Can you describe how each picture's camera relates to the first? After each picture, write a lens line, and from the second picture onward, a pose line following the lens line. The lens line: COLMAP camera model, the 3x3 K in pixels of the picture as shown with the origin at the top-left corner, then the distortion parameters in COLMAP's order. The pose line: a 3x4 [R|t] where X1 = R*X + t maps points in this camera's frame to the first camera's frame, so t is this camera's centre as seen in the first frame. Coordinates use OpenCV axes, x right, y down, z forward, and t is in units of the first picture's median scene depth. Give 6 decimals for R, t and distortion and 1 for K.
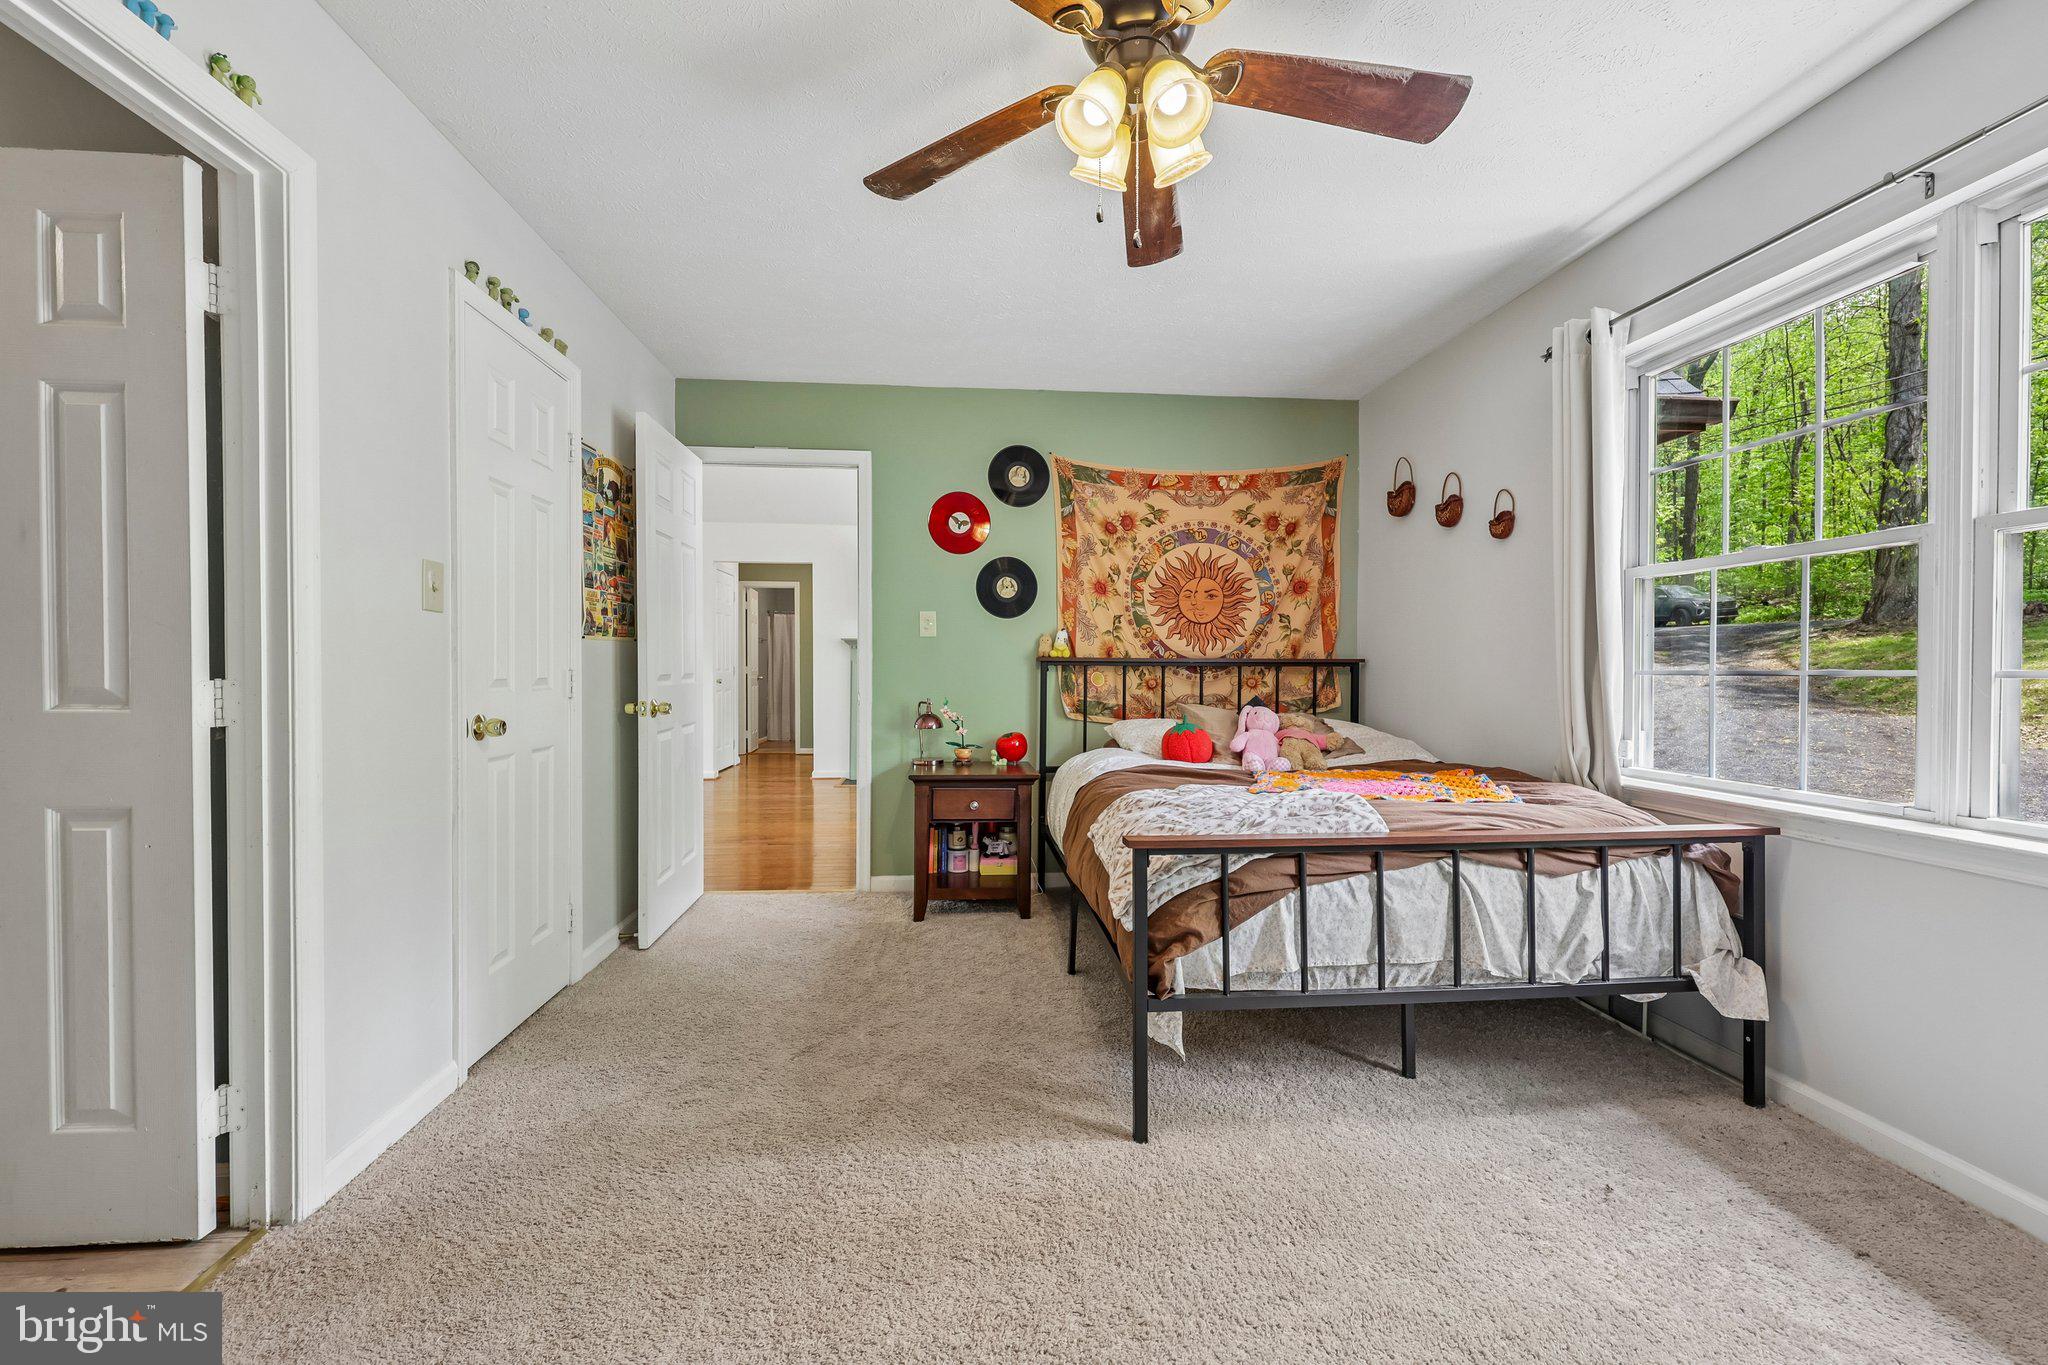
lens RADIAL K [[833.8, 0, 1023.8], [0, 833.8, 678.1], [0, 0, 1]] dist [-0.001135, 0.001309]
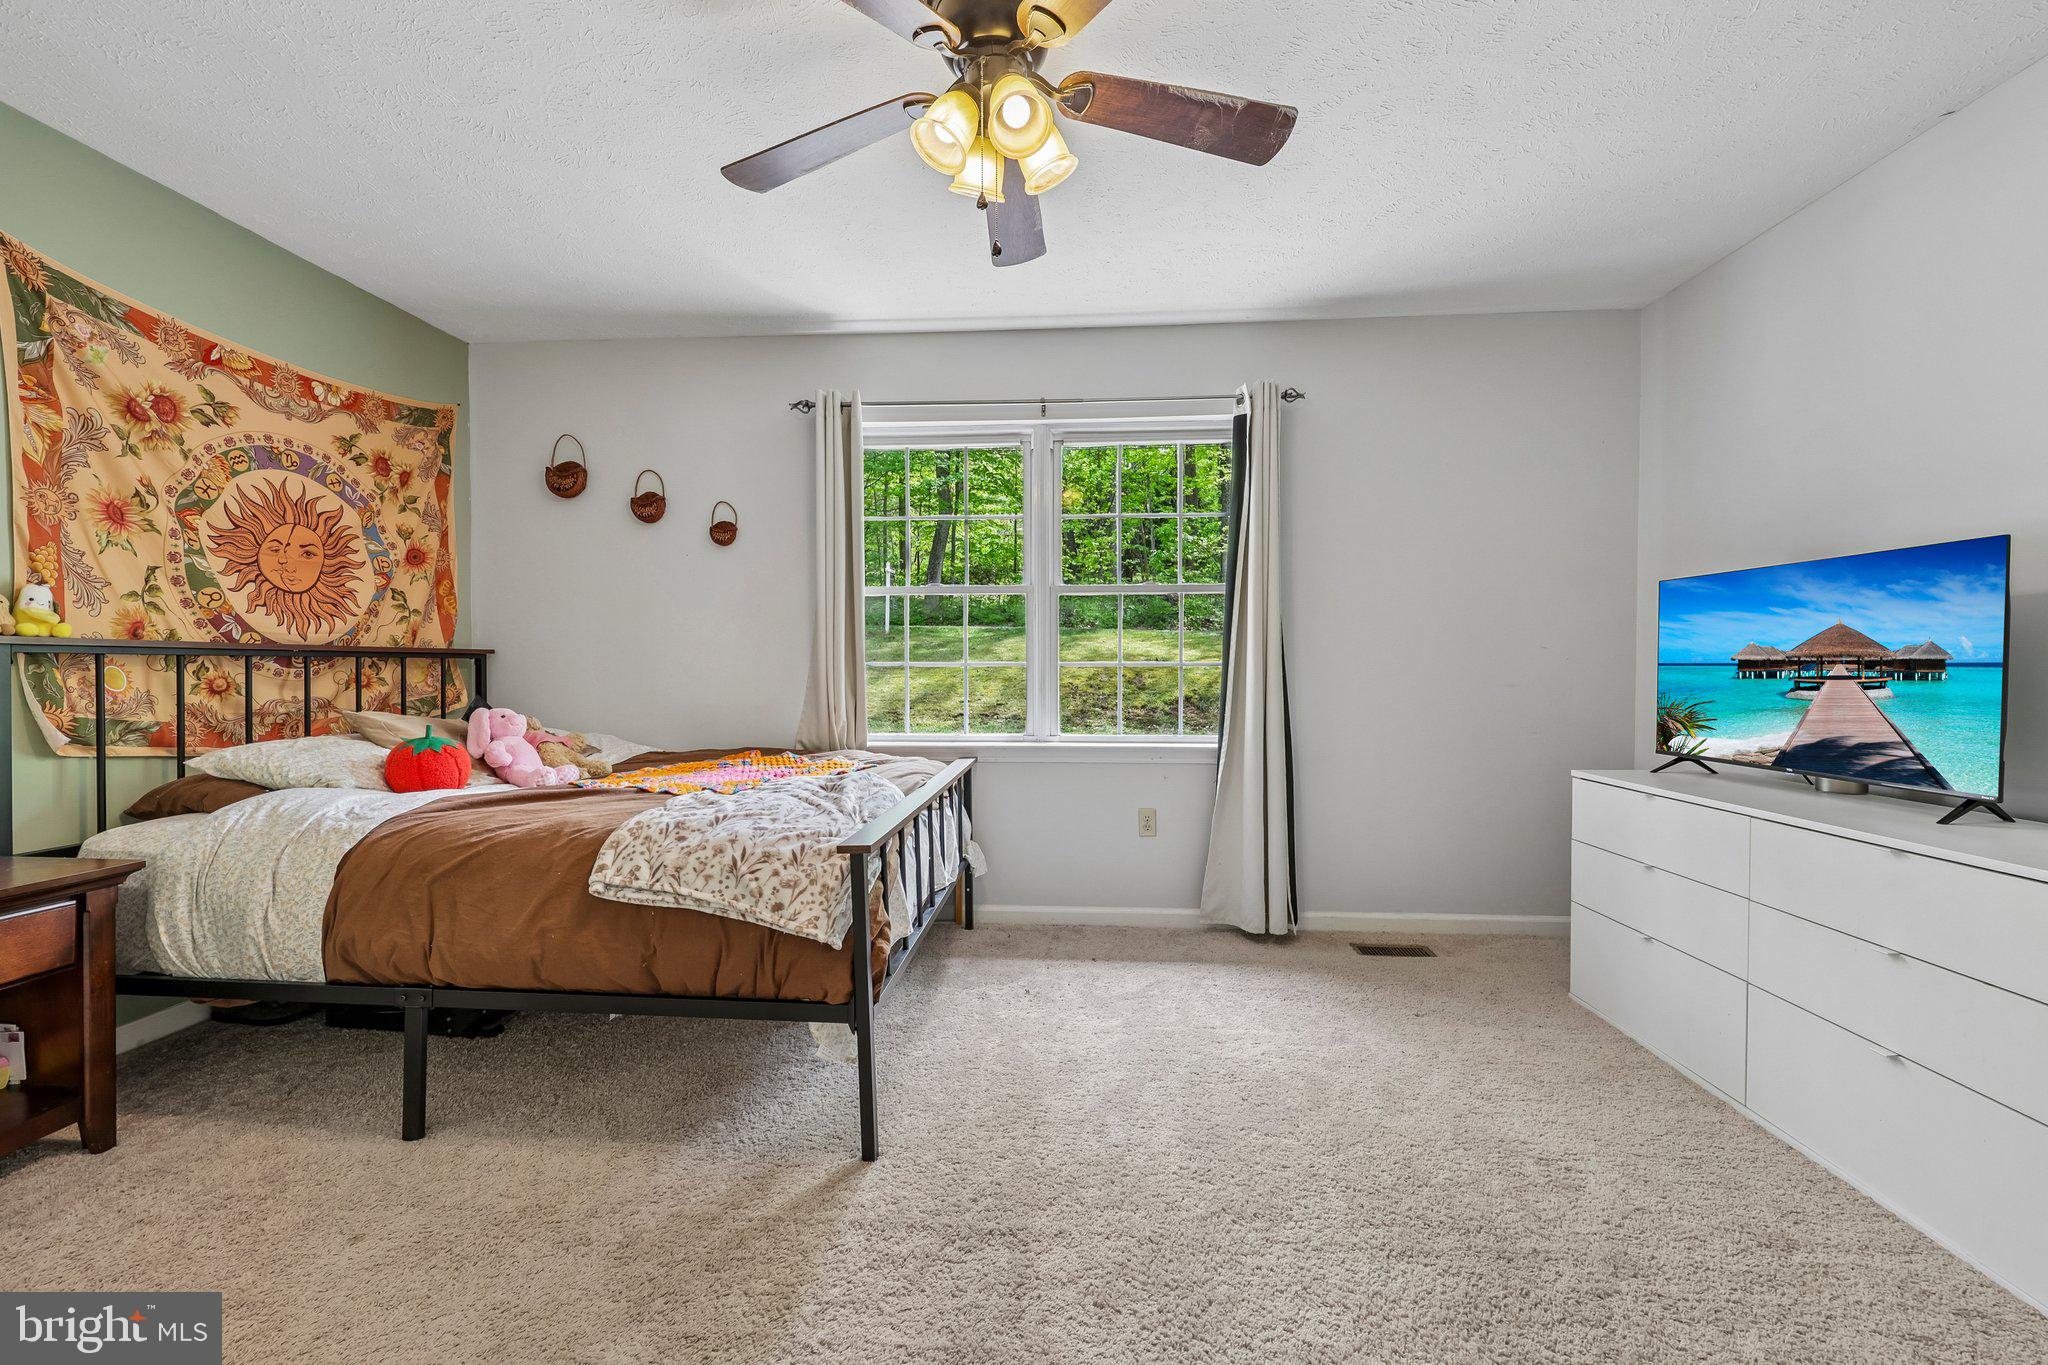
lens RADIAL K [[833.8, 0, 1029.3], [0, 833.8, 673.2], [0, 0, 1]] dist [-0.001135, 0.001309]
pose [[0.156056, -0.012000, 0.987675, -0.356945], [0.011594, 0.999880, 0.010317, -0.001197], [-0.987680, 0.009842, 0.156176, 0.315688]]
